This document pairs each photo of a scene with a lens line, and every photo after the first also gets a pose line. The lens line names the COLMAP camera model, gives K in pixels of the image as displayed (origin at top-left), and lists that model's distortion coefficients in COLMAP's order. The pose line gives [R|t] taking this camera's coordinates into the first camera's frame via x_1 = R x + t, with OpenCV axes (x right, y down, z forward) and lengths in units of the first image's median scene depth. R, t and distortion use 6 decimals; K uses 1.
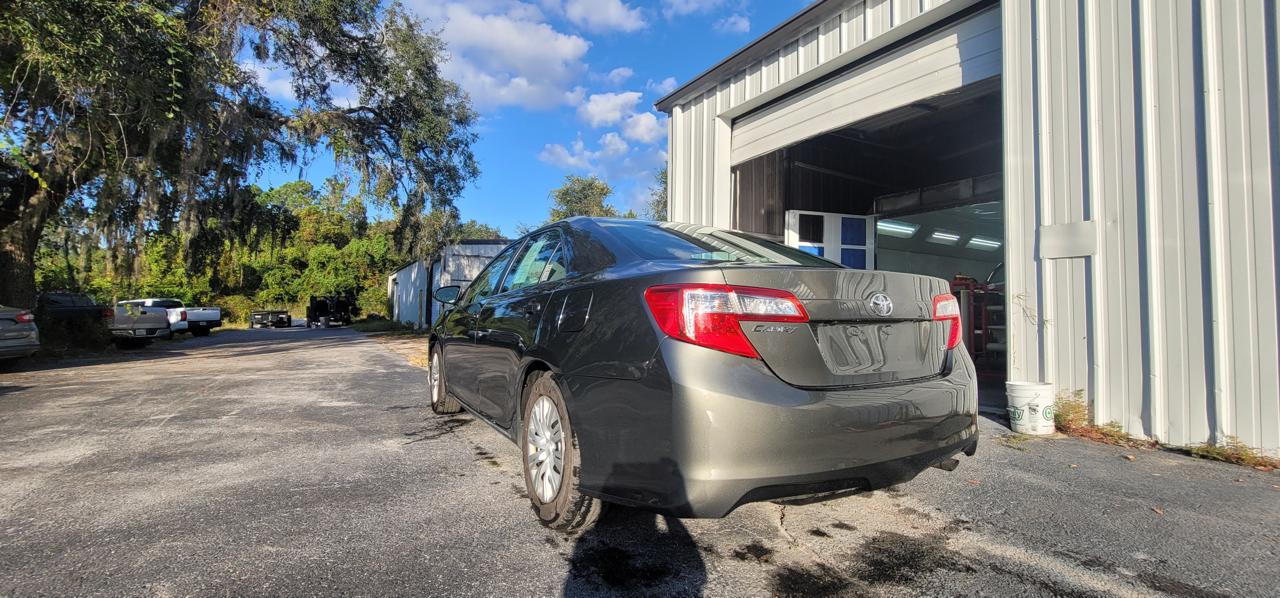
lens RADIAL K [[536.0, 0, 641.1], [0, 536.0, 299.2], [0, 0, 1]] dist [0.014243, 0.000097]
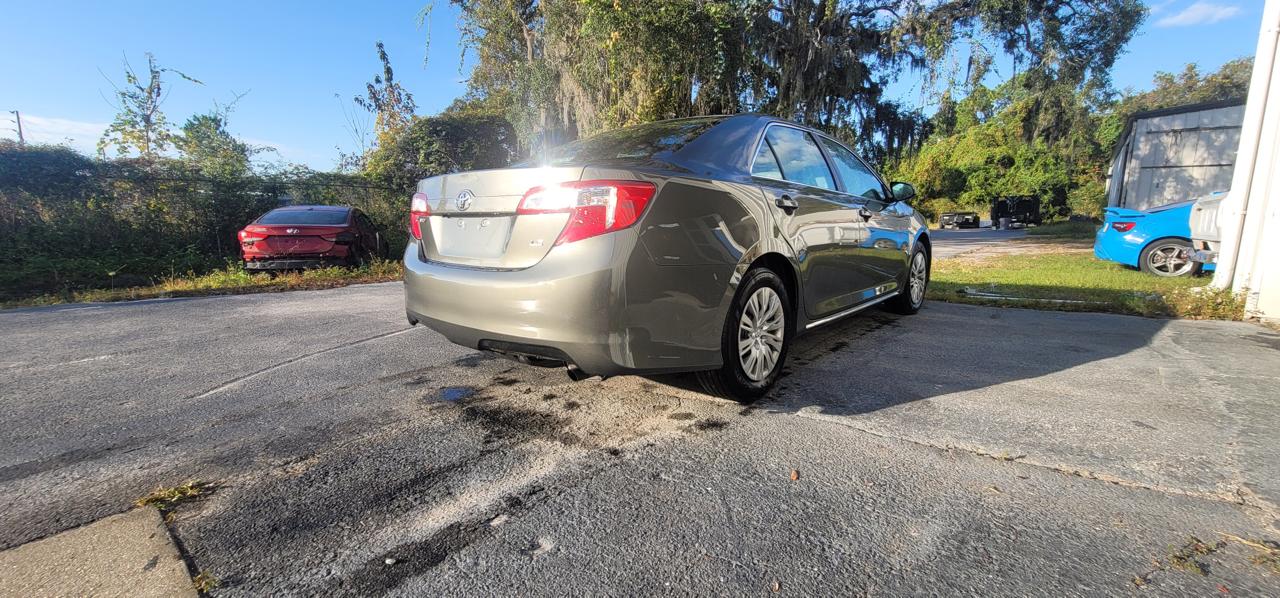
lens RADIAL K [[536.0, 0, 634.6], [0, 536.0, 289.0], [0, 0, 1]] dist [0.014243, 0.000097]
pose [[0.294477, 0.128281, -0.947010, 0.141272], [0.026254, 0.989490, 0.142200, 0.004109], [0.955298, -0.066737, 0.288014, 0.083175]]
